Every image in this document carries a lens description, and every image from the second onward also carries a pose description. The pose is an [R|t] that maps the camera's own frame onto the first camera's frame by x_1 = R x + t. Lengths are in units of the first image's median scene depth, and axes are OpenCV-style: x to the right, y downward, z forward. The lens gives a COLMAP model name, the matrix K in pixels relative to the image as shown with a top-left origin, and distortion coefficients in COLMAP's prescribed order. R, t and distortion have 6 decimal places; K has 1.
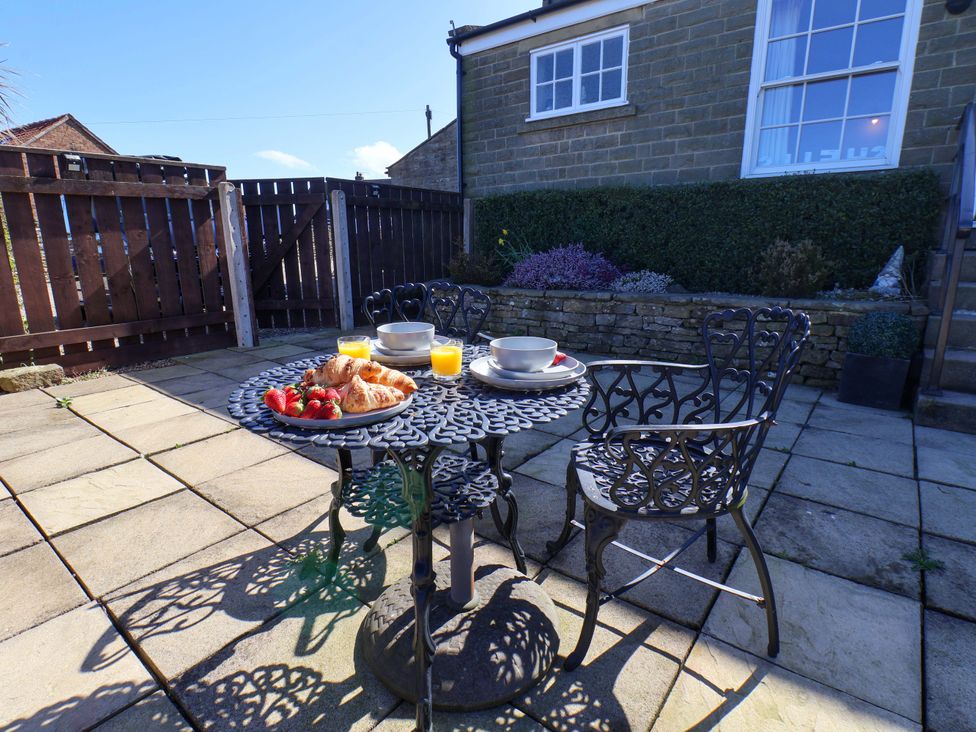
lens RADIAL K [[512.5, 0, 485.9], [0, 512.5, 371.7], [0, 0, 1]] dist [0.001600, -0.012807]
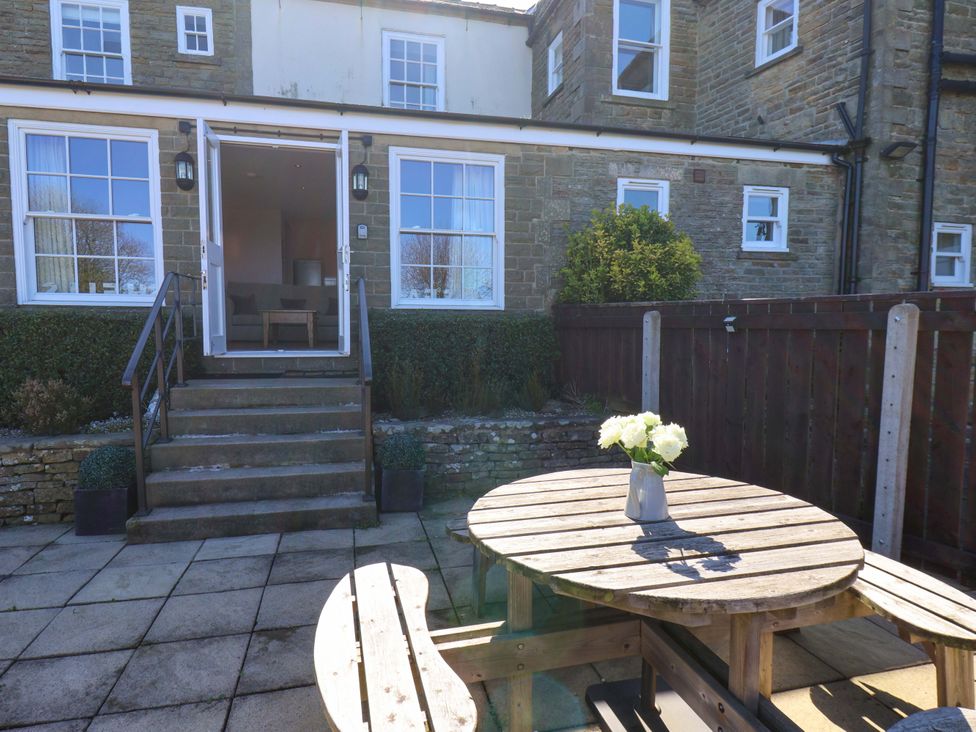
lens RADIAL K [[593.7, 0, 484.9], [0, 593.7, 372.4], [0, 0, 1]] dist [0.007696, -0.013679]
pose [[0.618311, -0.051052, 0.784274, 0.233255], [0.179364, 0.980720, -0.077568, -0.024097], [-0.765193, 0.188631, 0.615547, -0.418744]]
